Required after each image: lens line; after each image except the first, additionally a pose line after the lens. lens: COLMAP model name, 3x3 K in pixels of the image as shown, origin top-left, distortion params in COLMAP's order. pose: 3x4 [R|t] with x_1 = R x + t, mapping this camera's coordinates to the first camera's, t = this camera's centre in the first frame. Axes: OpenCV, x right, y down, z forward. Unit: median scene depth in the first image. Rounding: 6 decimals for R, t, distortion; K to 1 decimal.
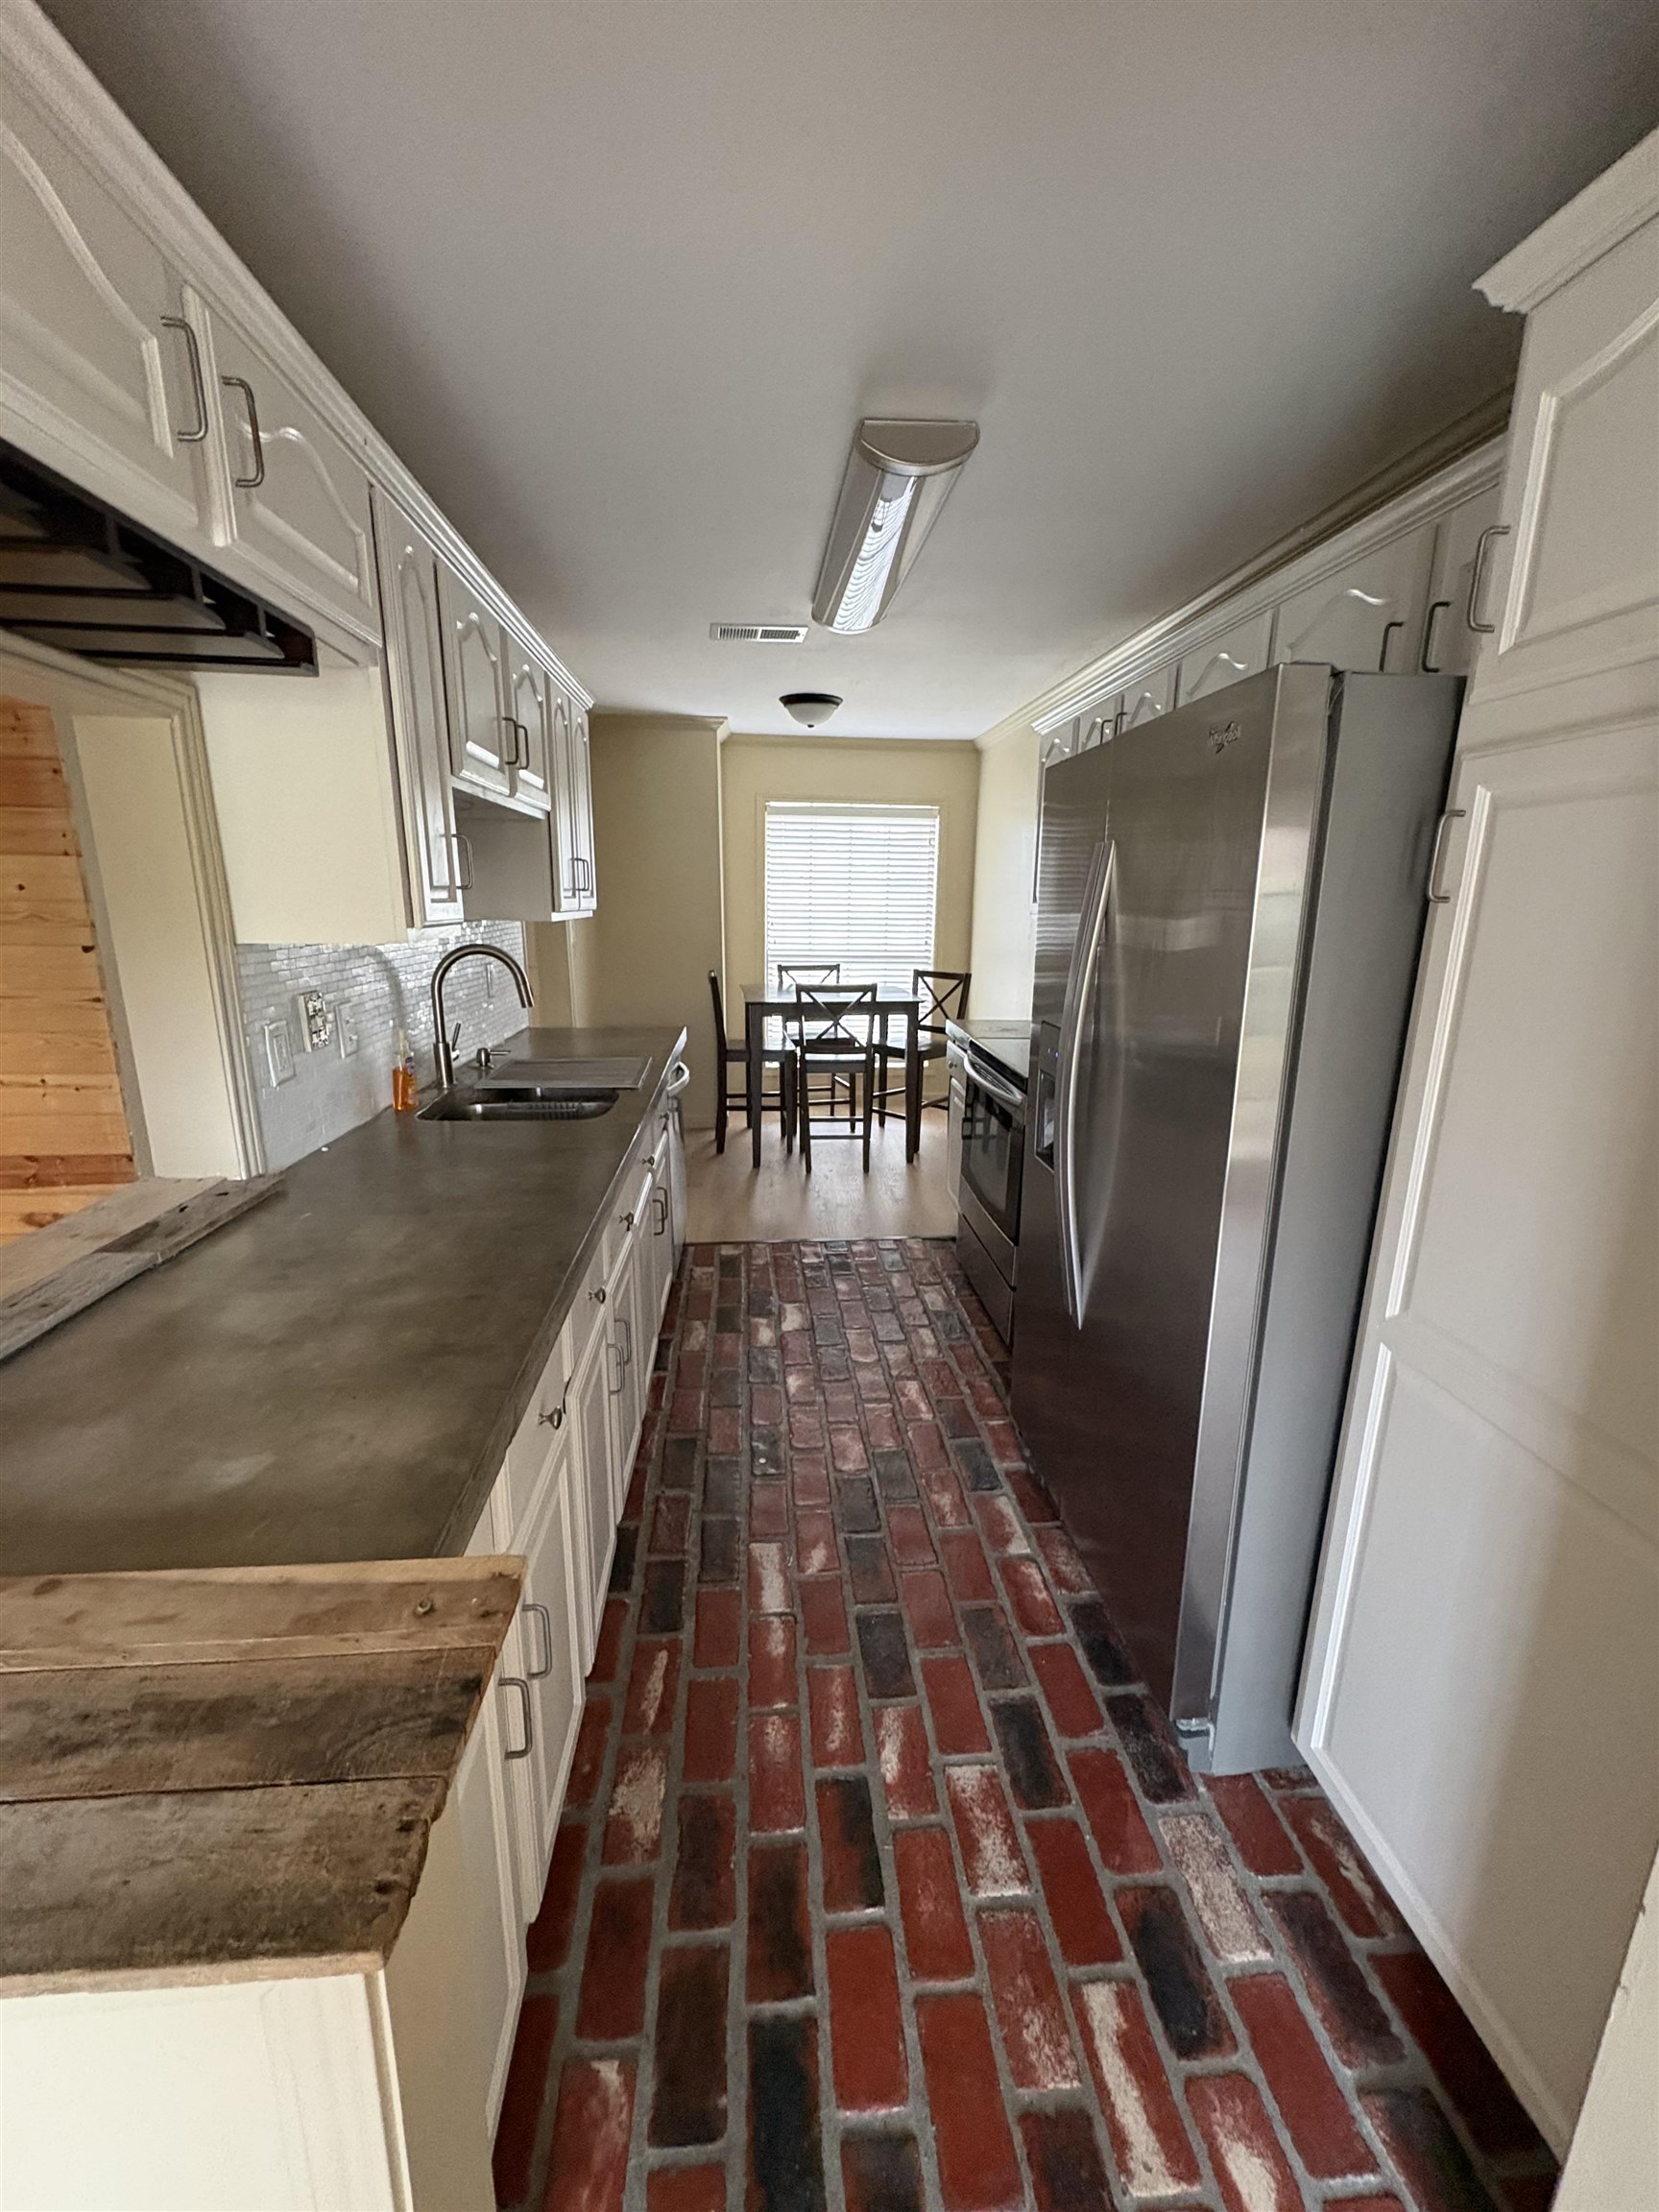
lens RADIAL K [[878.7, 0, 825.4], [0, 878.7, 1104.2], [0, 0, 1]] dist [0.001497, 0.000160]
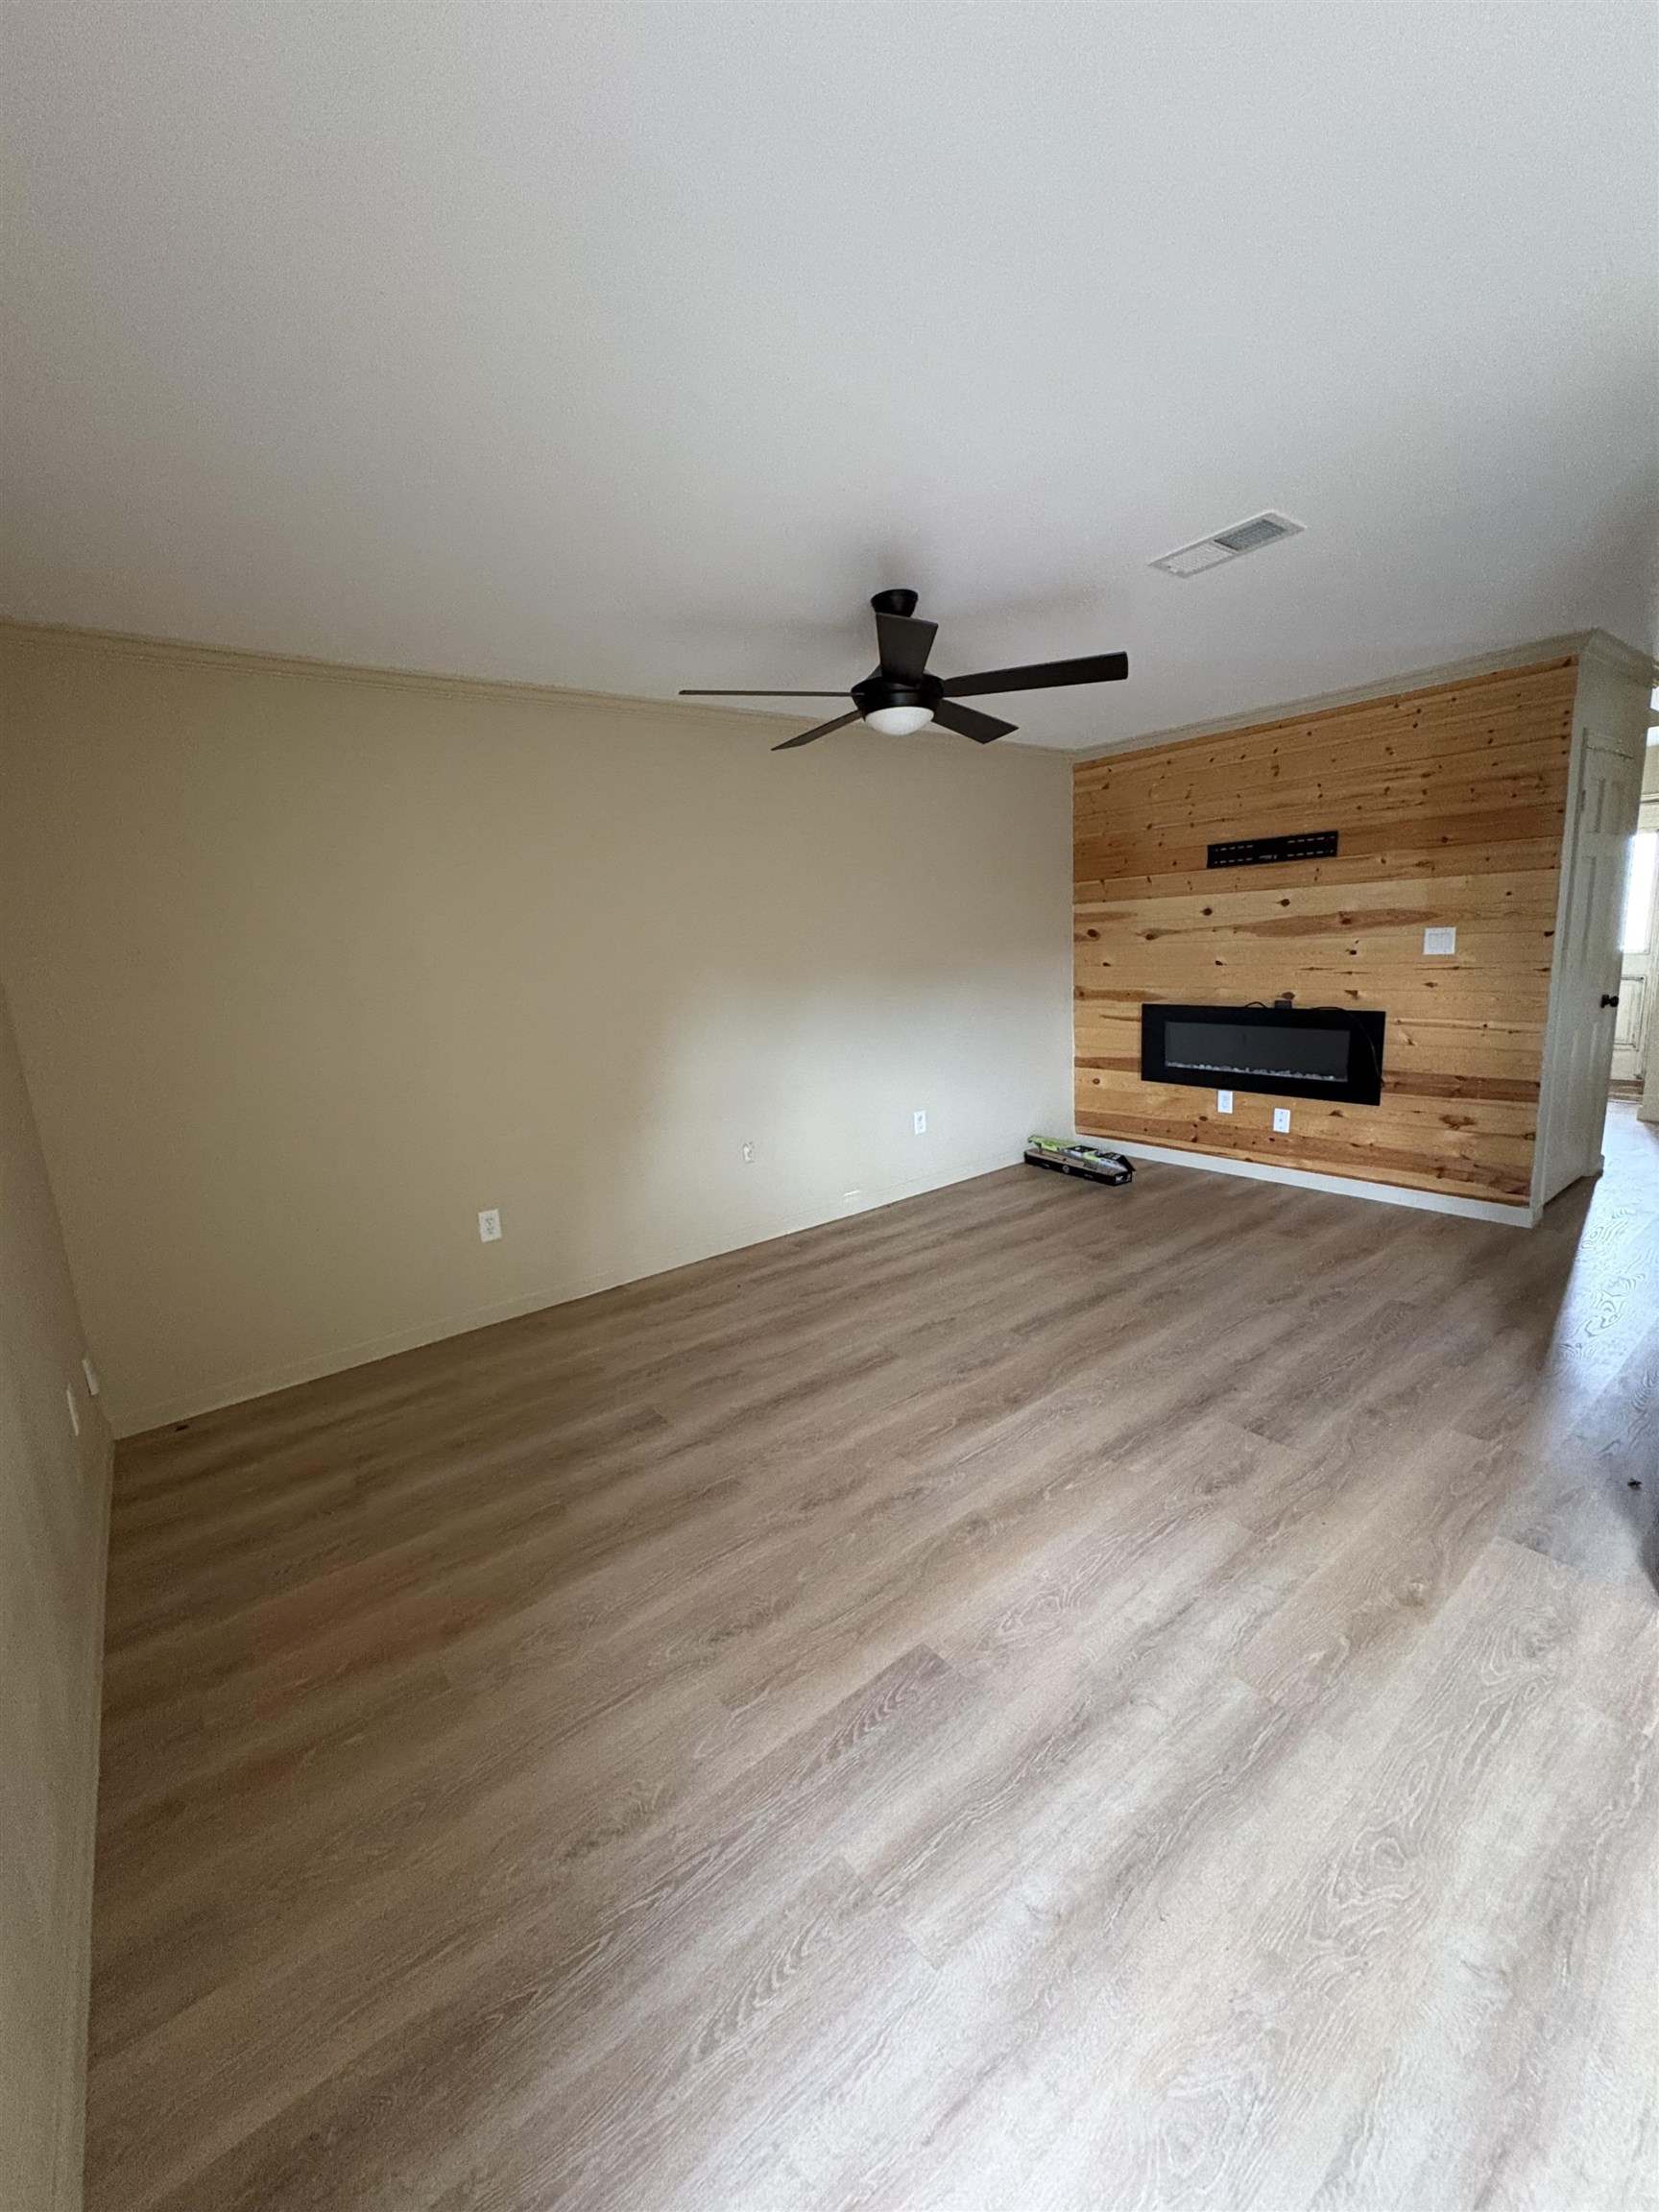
lens RADIAL K [[878.7, 0, 828.9], [0, 878.7, 1107.0], [0, 0, 1]] dist [0.001497, 0.000160]
pose [[0.551267, 0.119776, -0.825687, -0.260635], [-0.130665, 0.989824, 0.056349, 0.167173], [0.824034, 0.076825, 0.561308, -0.712911]]
